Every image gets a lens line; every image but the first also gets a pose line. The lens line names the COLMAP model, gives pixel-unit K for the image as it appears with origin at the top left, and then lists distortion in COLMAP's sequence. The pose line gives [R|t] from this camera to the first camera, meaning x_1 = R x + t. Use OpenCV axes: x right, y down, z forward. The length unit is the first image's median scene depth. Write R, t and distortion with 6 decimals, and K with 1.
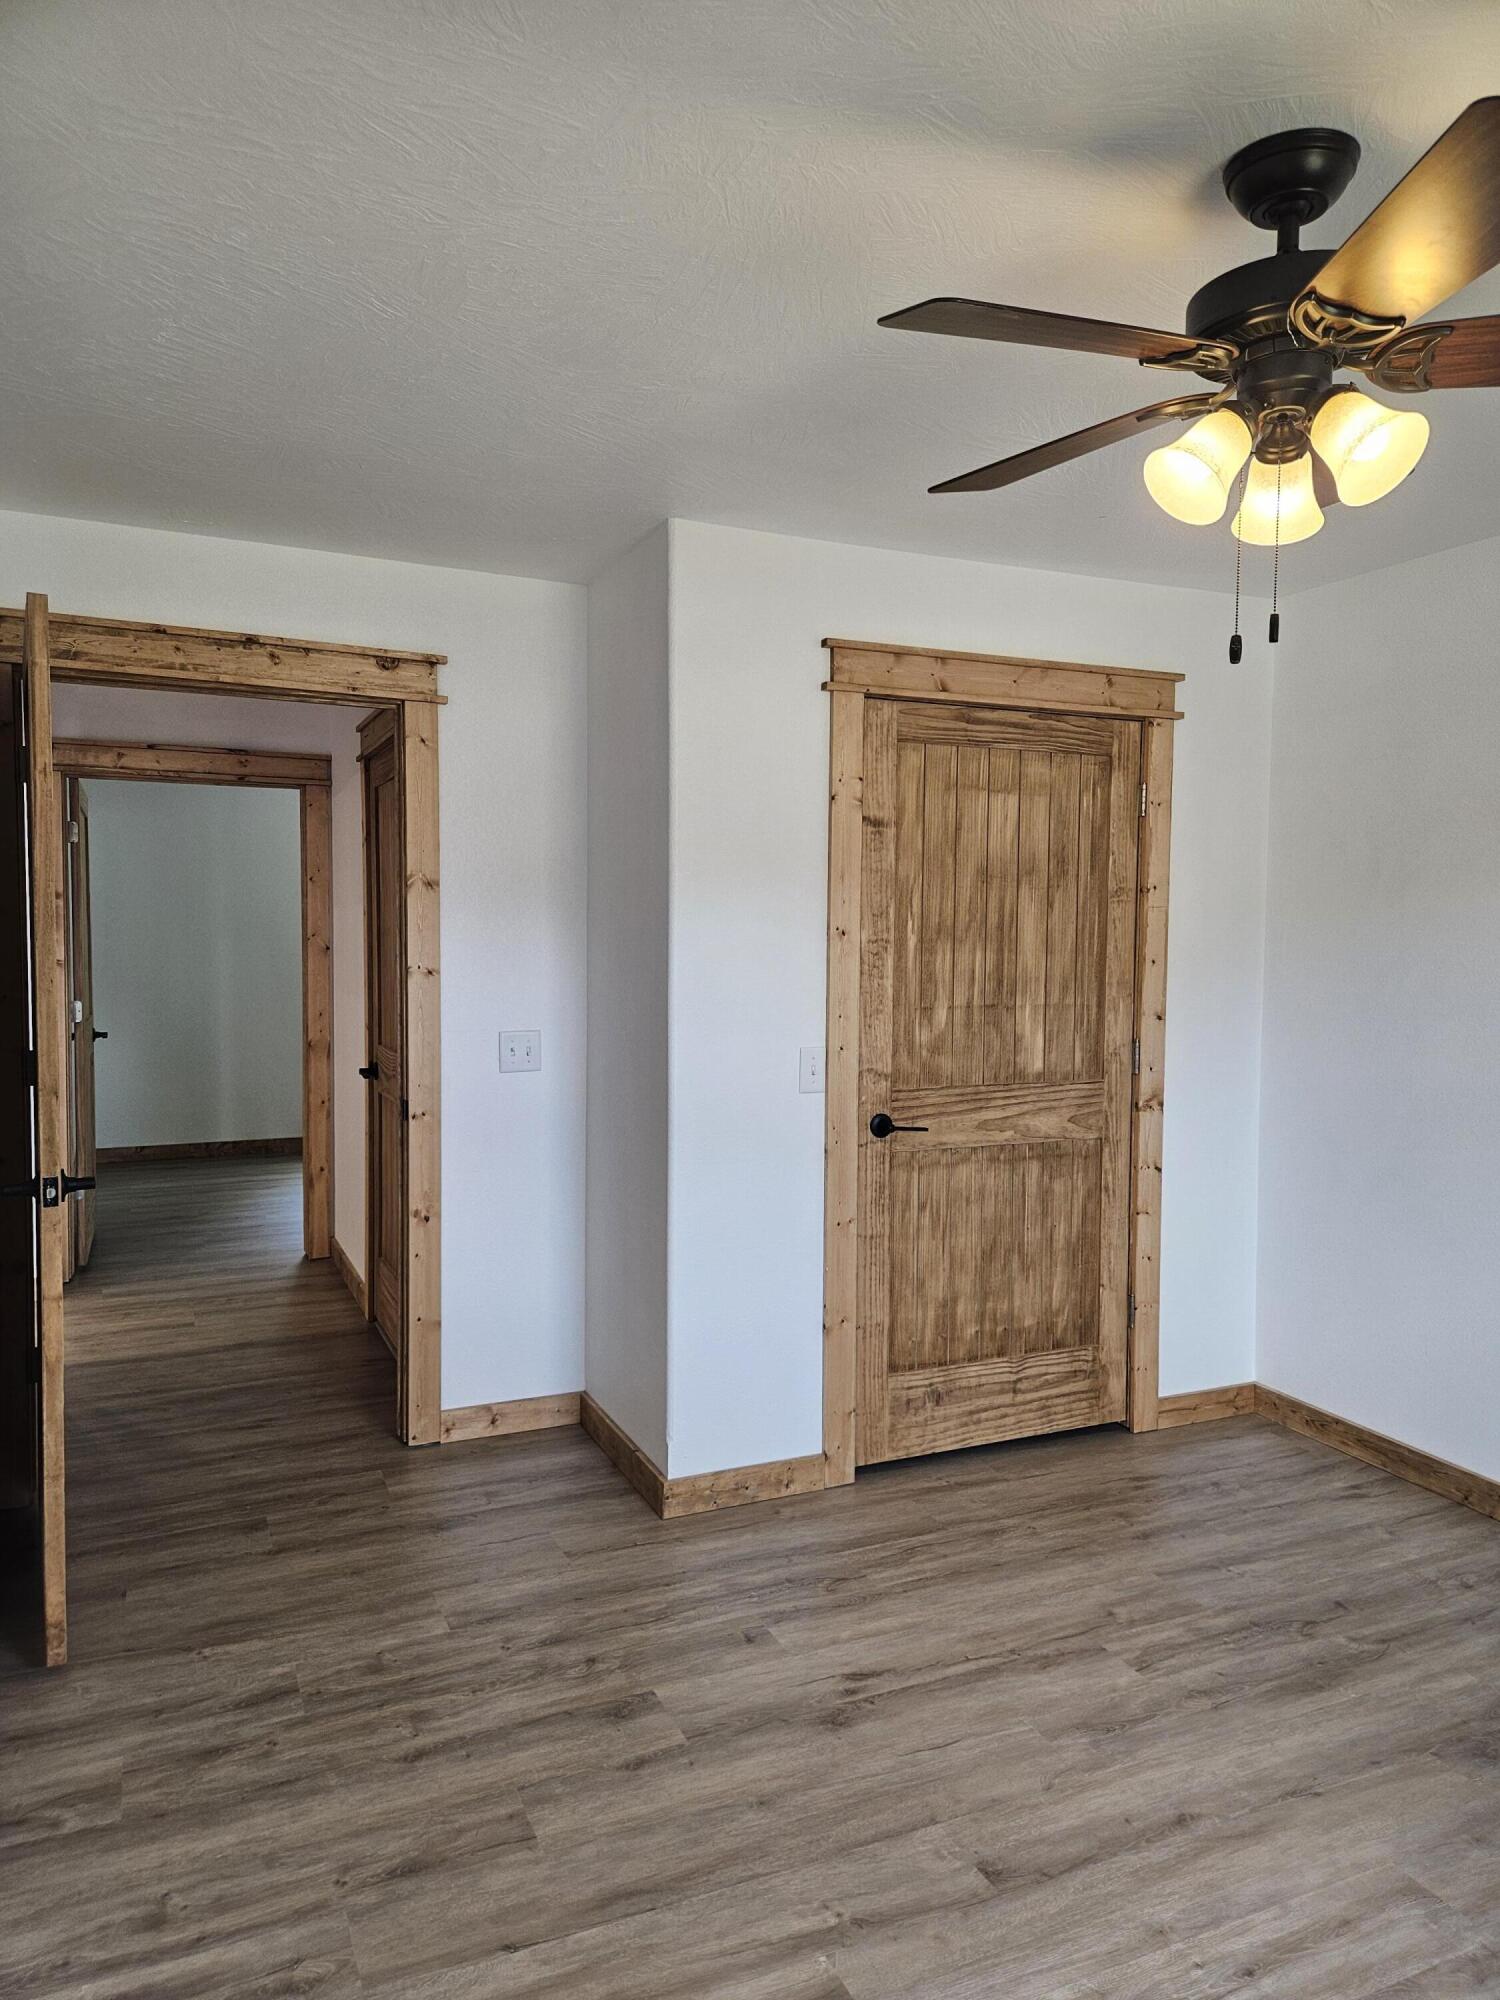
lens RADIAL K [[1326.0, 0, 750.0], [0, 1326.0, 1000.0], [0, 0, 1]] dist [0.085703, -0.077943]
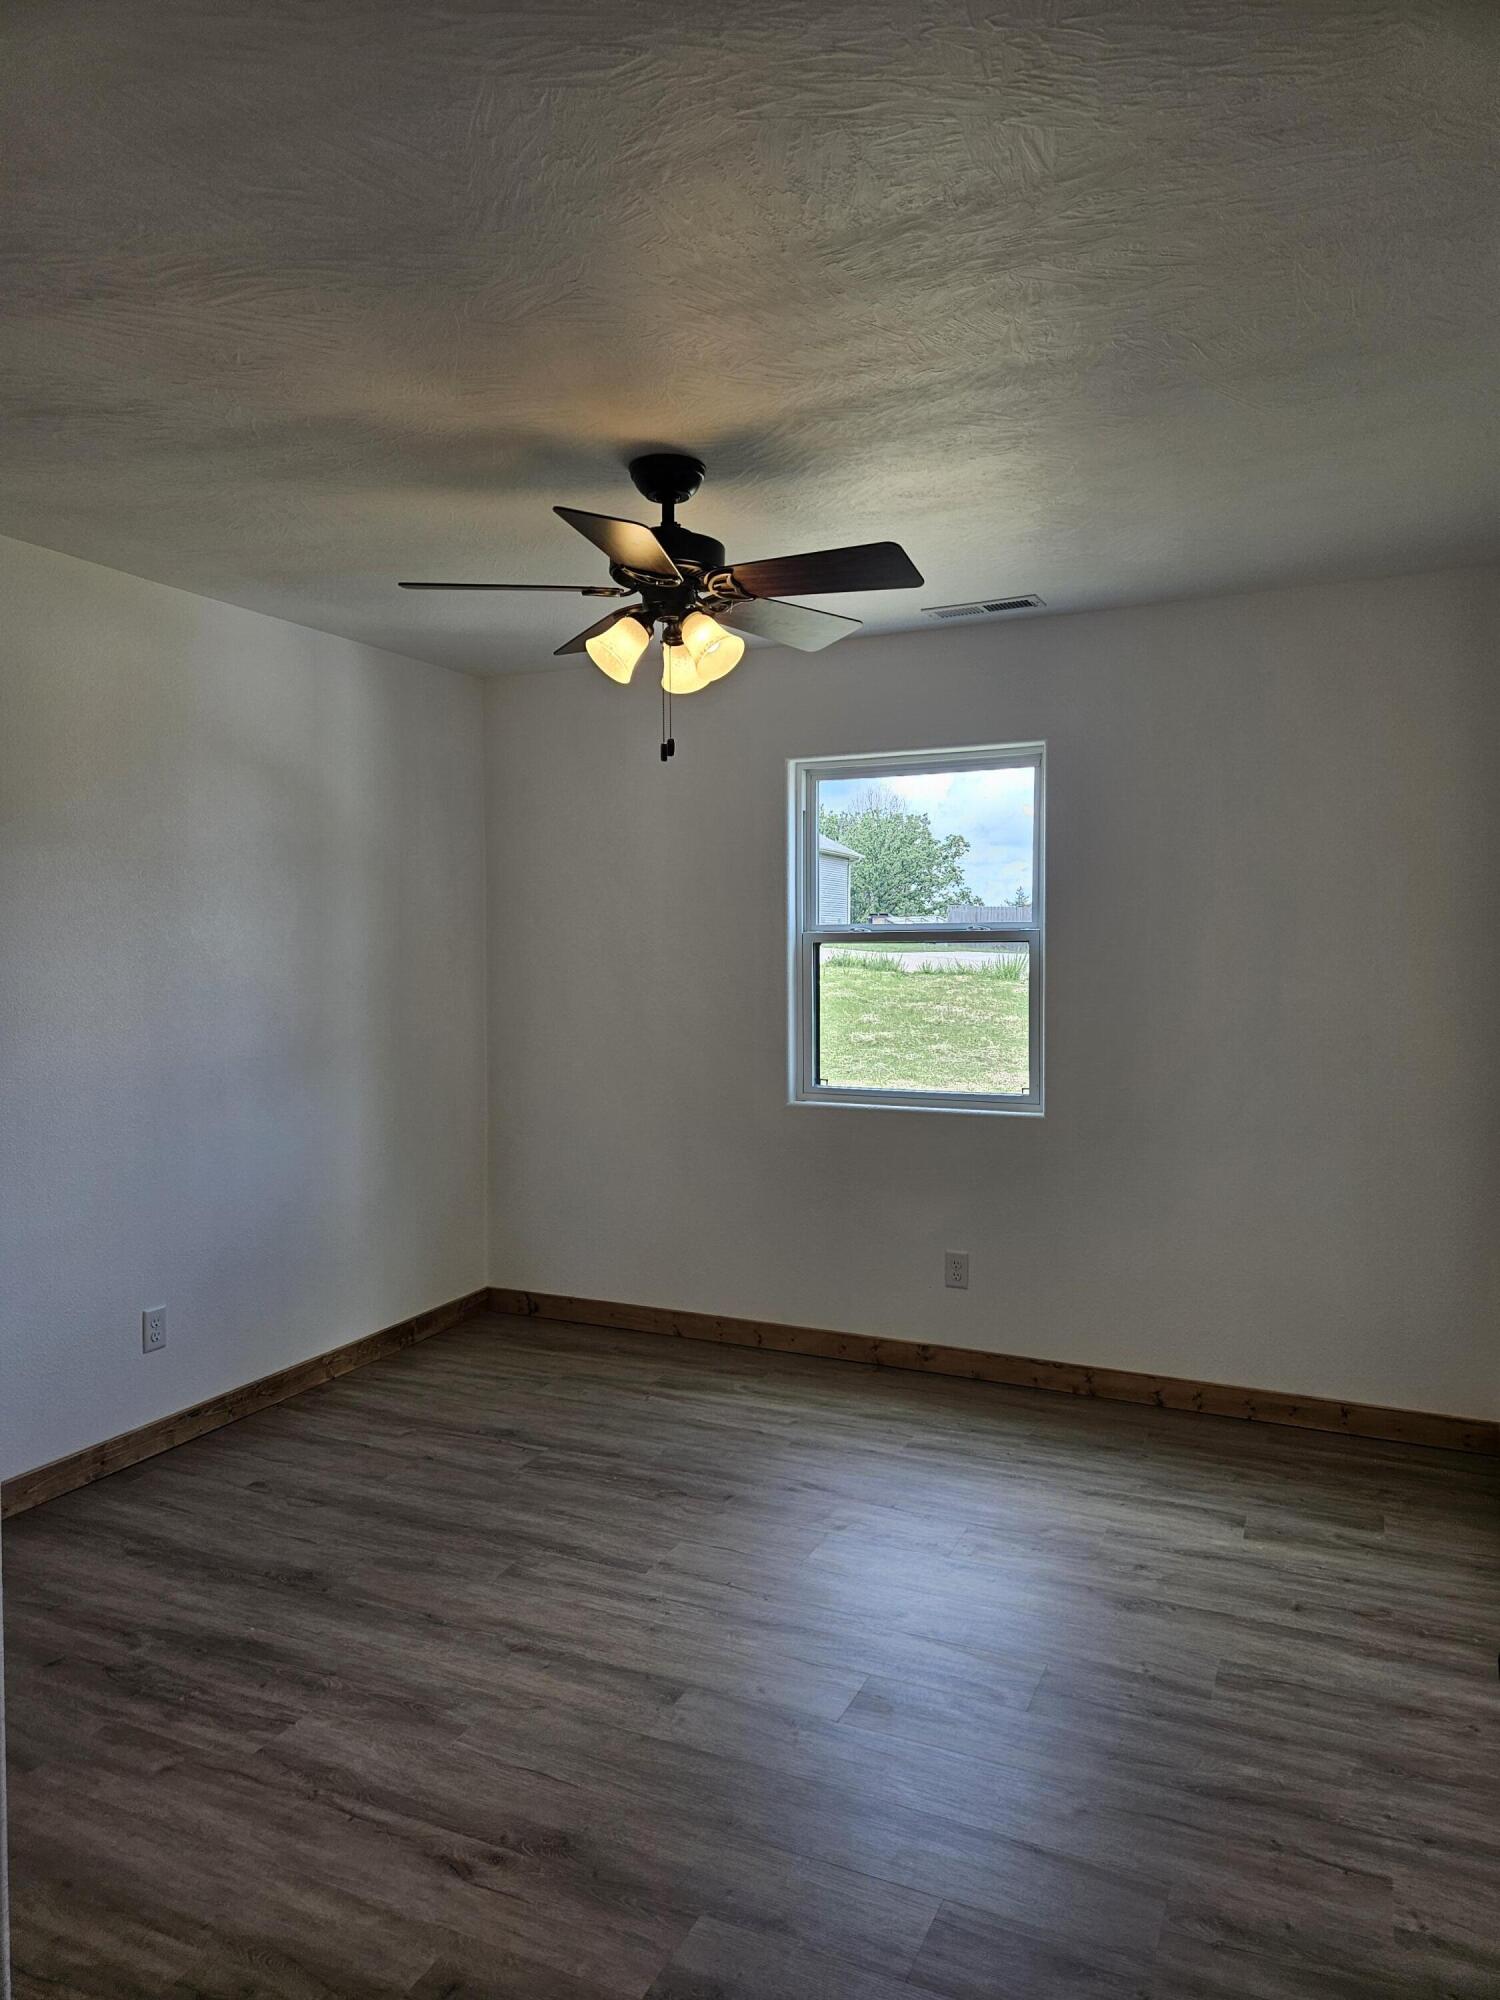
lens RADIAL K [[1326.0, 0, 750.0], [0, 1326.0, 1000.0], [0, 0, 1]] dist [0.085703, -0.077943]
pose [[-0.635961, -0.044308, 0.770448, -0.618211], [0.043198, 0.994741, 0.092864, -0.071167], [-0.770511, 0.092340, -0.630703, 1.322854]]
